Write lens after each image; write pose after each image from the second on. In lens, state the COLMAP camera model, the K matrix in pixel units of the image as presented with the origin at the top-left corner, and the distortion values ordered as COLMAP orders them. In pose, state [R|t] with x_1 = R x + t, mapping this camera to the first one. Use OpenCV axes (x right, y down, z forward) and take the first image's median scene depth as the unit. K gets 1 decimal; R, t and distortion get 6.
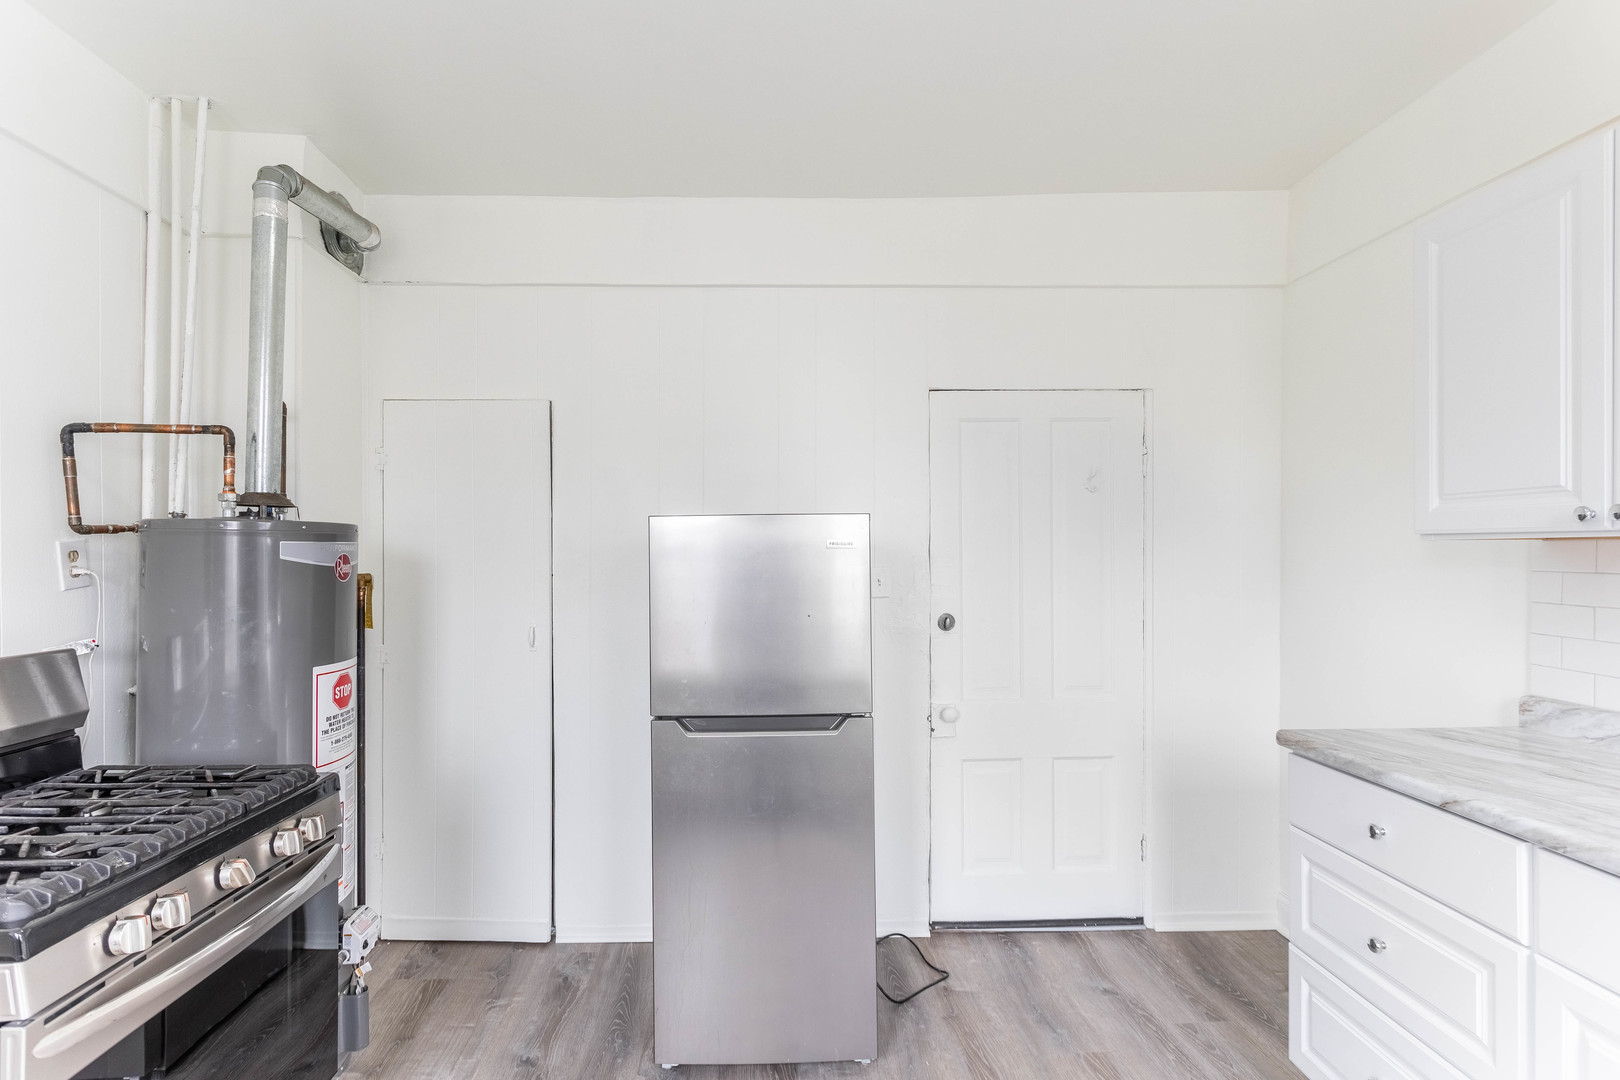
lens RADIAL K [[776.6, 0, 797.4], [0, 776.6, 545.8], [0, 0, 1]] dist [0.000225, -0.000240]
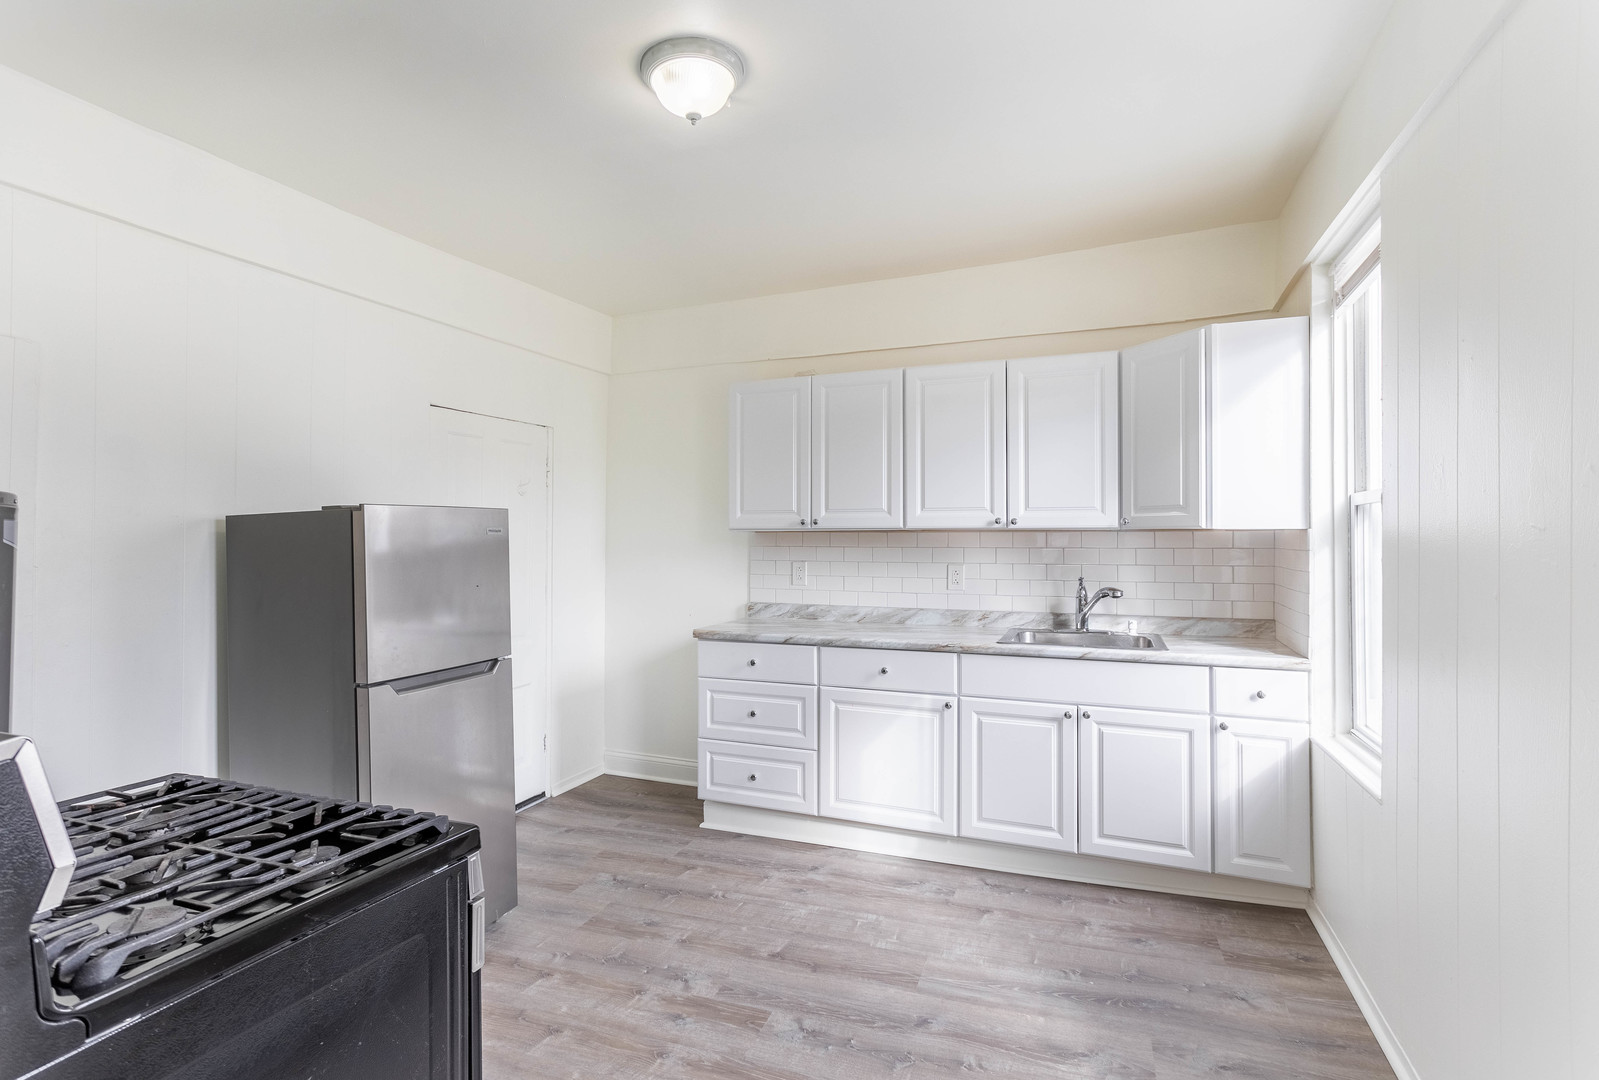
lens RADIAL K [[766.5, 0, 771.5], [0, 766.5, 536.7], [0, 0, 1]] dist [0.000225, -0.000240]
pose [[0.414785, 0.002699, 0.909915, -0.979719], [-0.001059, 0.999996, -0.002484, 0.010008], [-0.909919, 0.000067, 0.414786, 0.034661]]
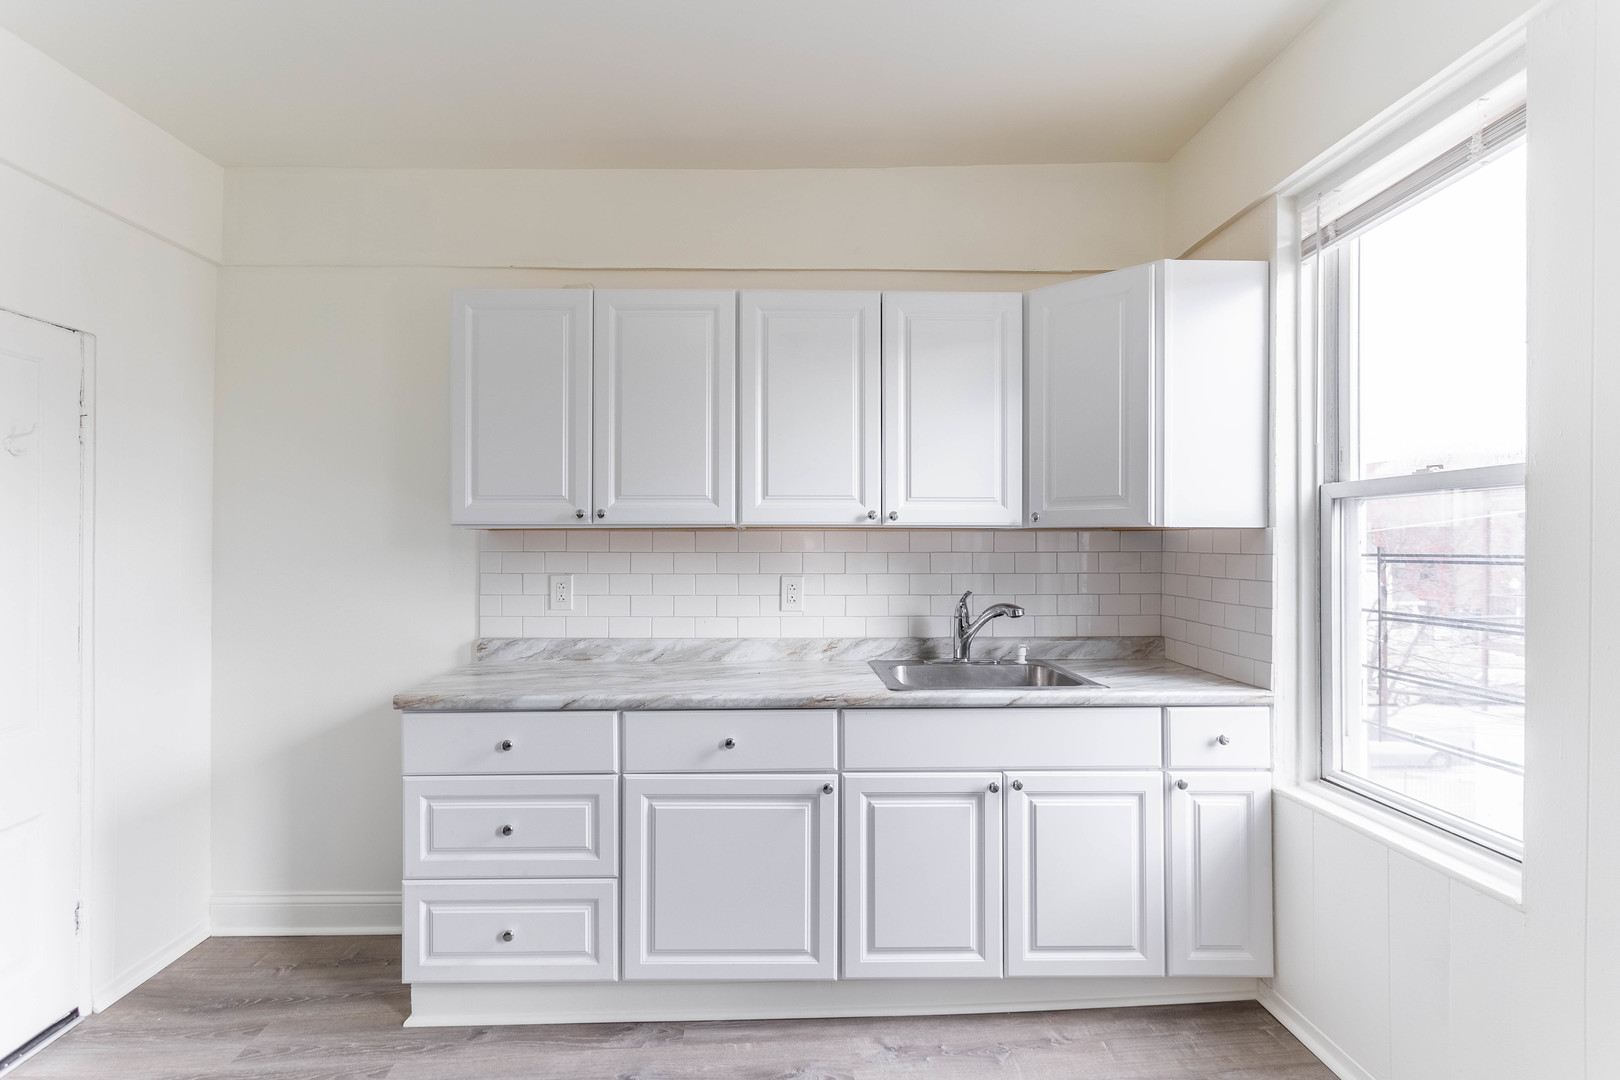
lens RADIAL K [[776.6, 0, 769.8], [0, 776.6, 543.9], [0, 0, 1]] dist [0.000225, -0.000240]
pose [[0.019383, 0.000000, 0.999812, -0.465190], [-0.001010, 0.999999, 0.000020, 0.016198], [-0.999812, -0.001010, 0.019383, 0.416481]]
